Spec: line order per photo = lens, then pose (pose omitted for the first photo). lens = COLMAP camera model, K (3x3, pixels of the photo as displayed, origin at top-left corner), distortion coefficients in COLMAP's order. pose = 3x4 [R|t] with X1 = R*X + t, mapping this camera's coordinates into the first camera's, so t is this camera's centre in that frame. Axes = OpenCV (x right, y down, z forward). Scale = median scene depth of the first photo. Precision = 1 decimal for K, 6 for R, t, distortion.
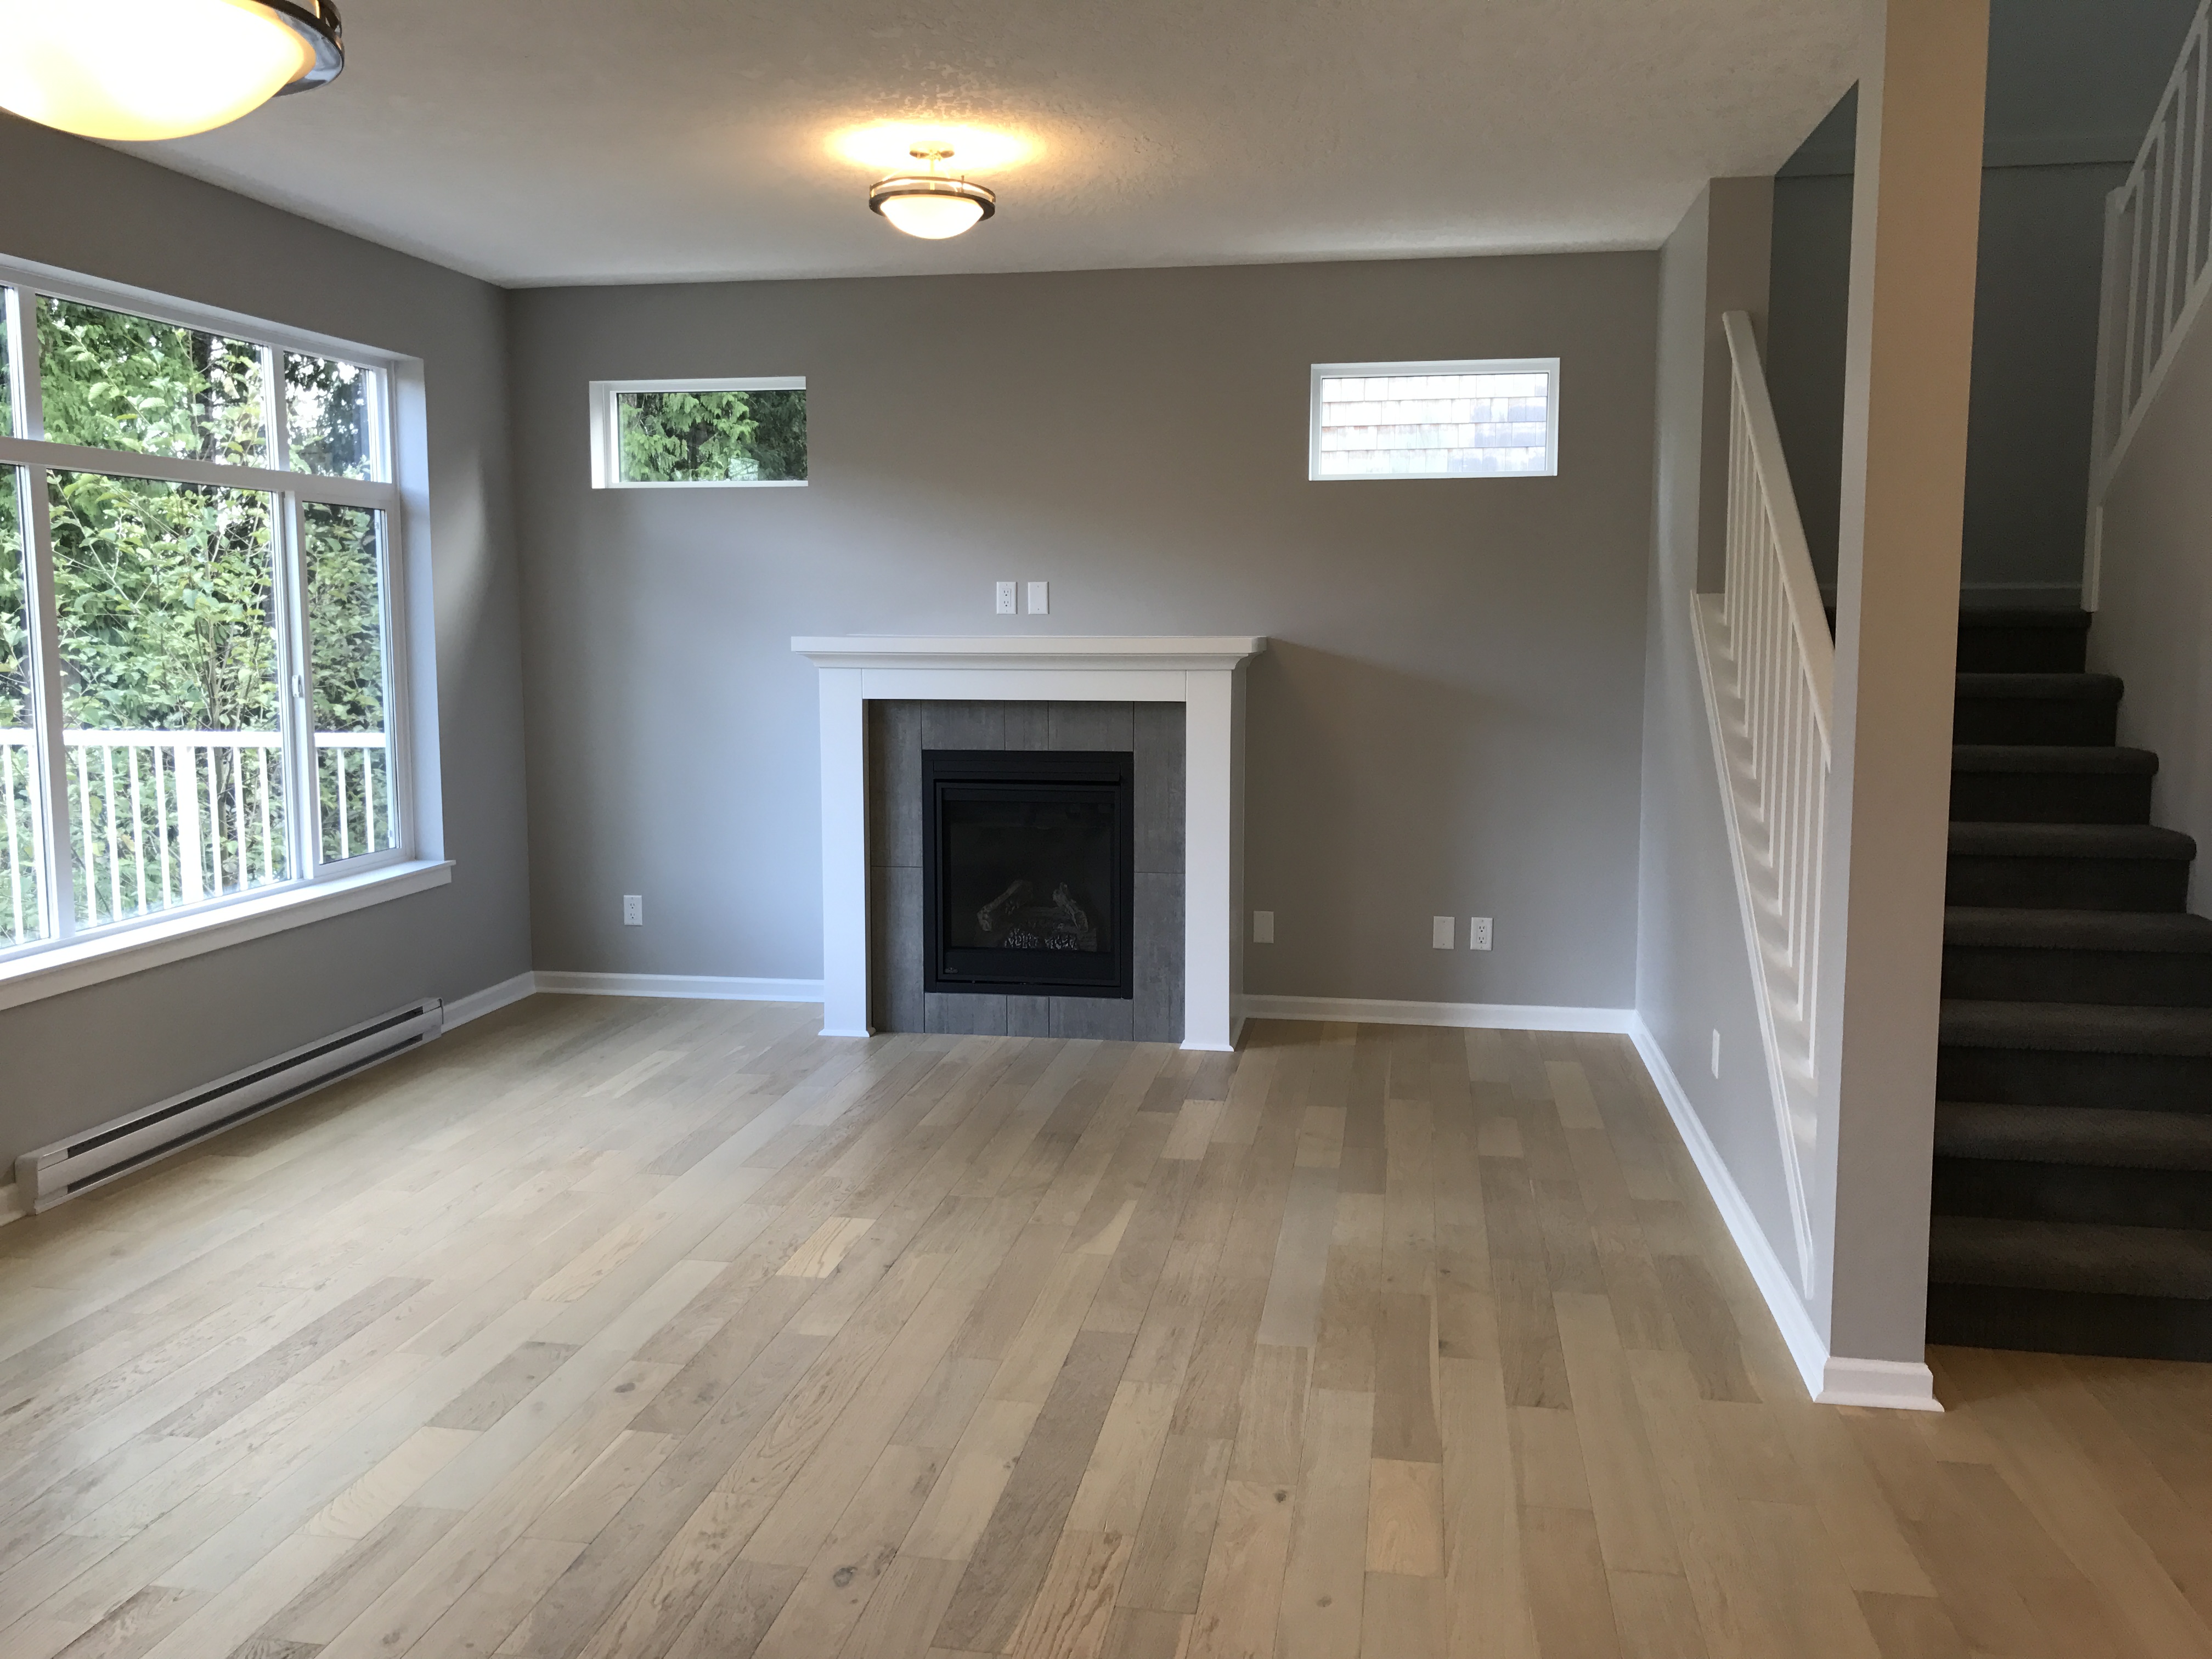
lens RADIAL K [[1794.6, 0, 1104.0], [0, 1794.6, 797.7], [0, 0, 1]] dist [0.038750, -0.067008]
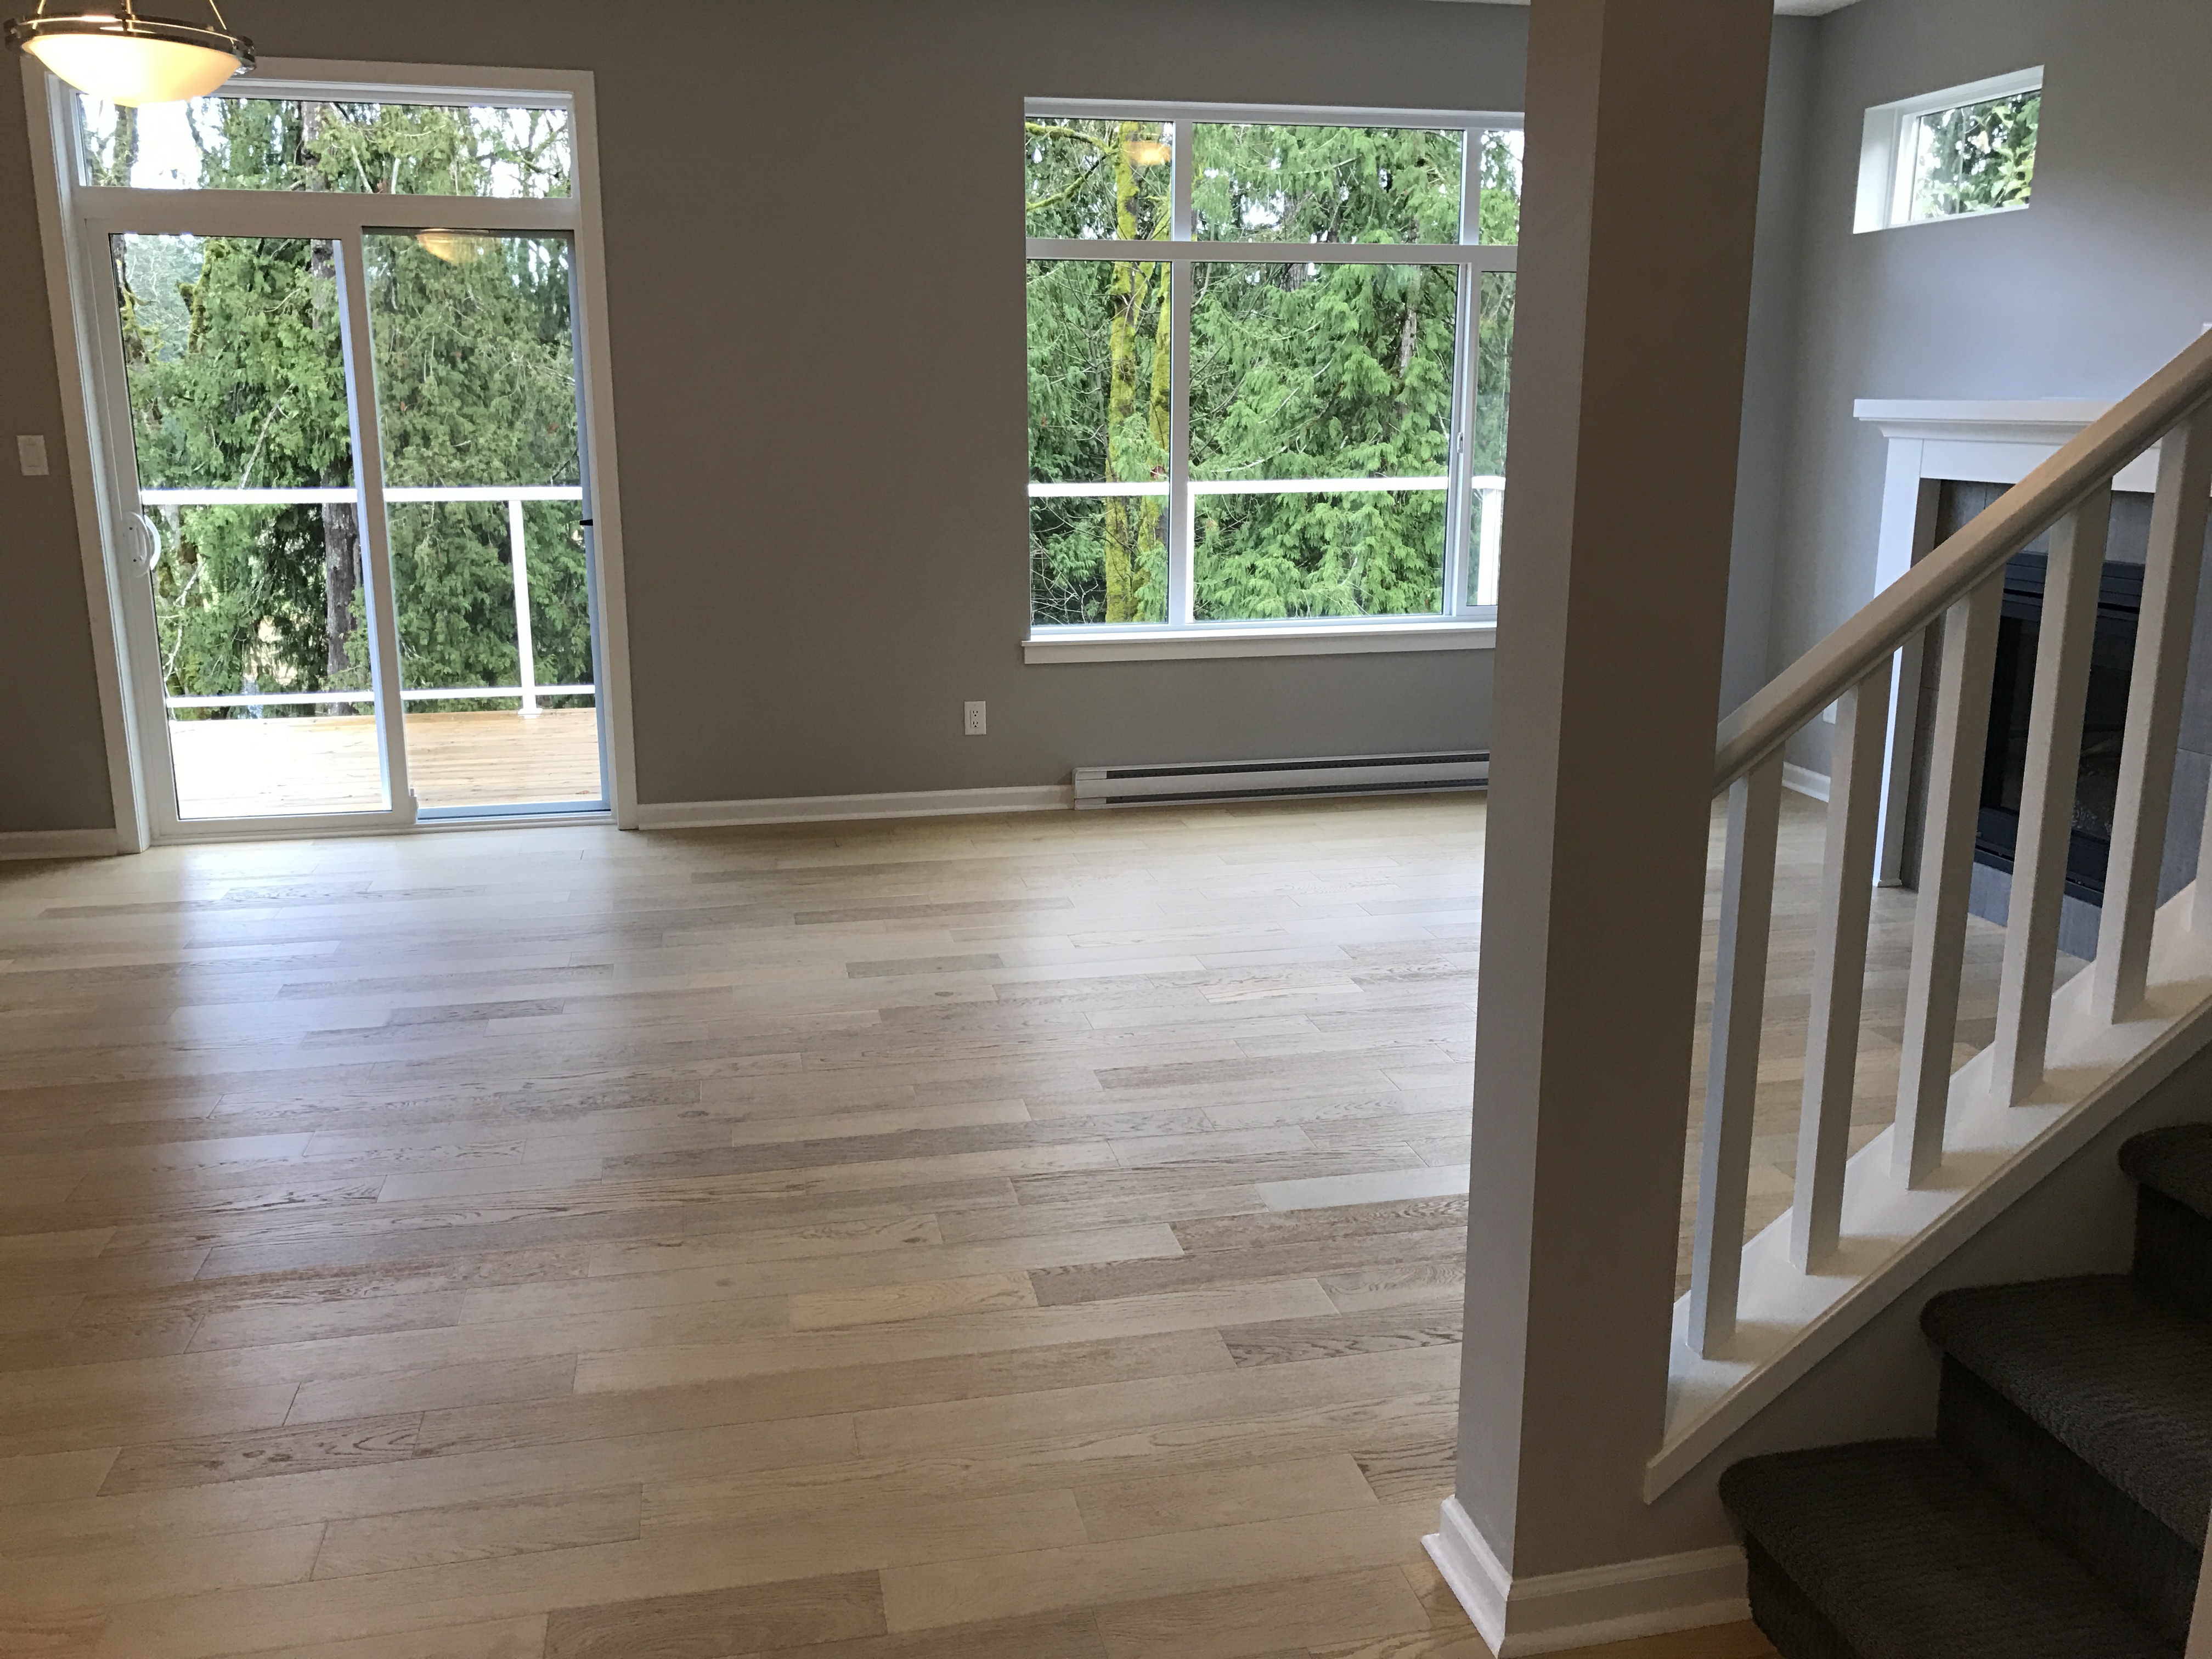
lens RADIAL K [[1794.6, 0, 1104.0], [0, 1794.6, 797.7], [0, 0, 1]] dist [0.038750, -0.067008]
pose [[0.381787, 0.204297, -0.901389, 1.068637], [-0.096796, 0.978740, 0.180830, -0.054418], [0.919168, 0.018212, 0.393445, 0.739374]]
